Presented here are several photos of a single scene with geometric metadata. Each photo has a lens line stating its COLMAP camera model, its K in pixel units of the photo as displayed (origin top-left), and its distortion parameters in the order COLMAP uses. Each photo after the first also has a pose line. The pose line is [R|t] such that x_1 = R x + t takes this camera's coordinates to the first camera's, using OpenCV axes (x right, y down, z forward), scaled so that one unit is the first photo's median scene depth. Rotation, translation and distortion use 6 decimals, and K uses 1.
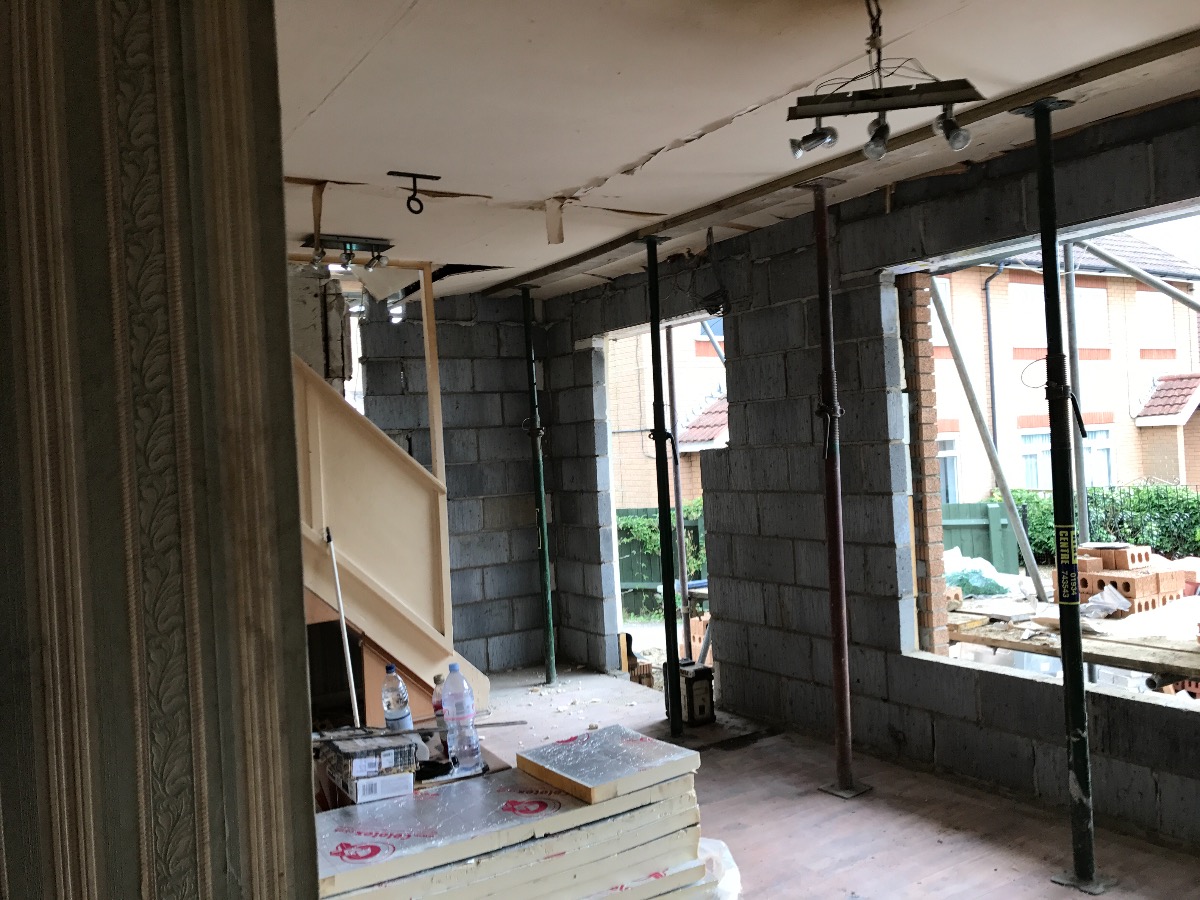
lens RADIAL K [[968.2, 0, 595.4], [0, 968.2, 441.7], [0, 0, 1]] dist [0.032153, -0.051517]
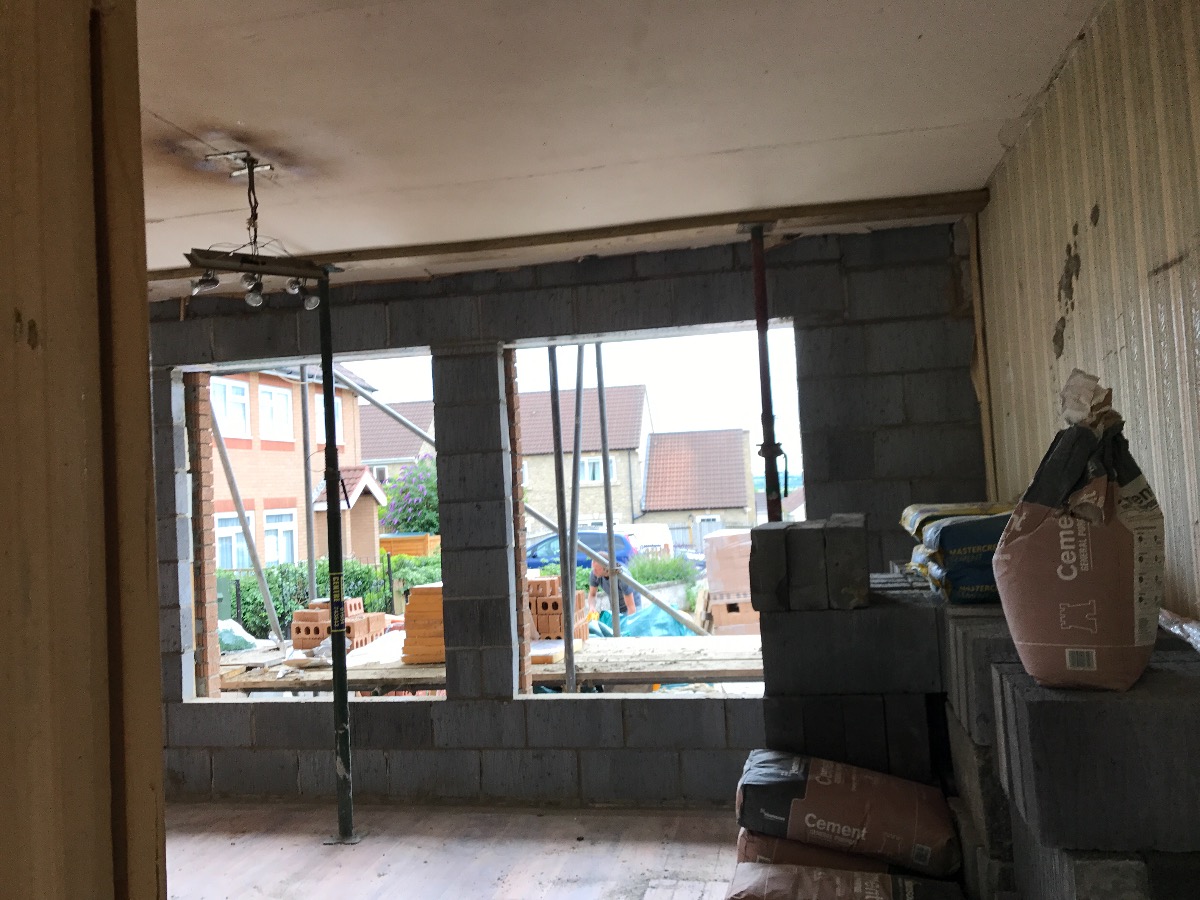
lens RADIAL K [[968.2, 0, 601.3], [0, 968.2, 449.3], [0, 0, 1]] dist [0.032153, -0.051517]
pose [[0.689781, 0.046375, 0.722532, -0.185622], [0.012717, 0.997017, -0.076133, 0.015519], [-0.723907, 0.061704, 0.687133, -0.159218]]
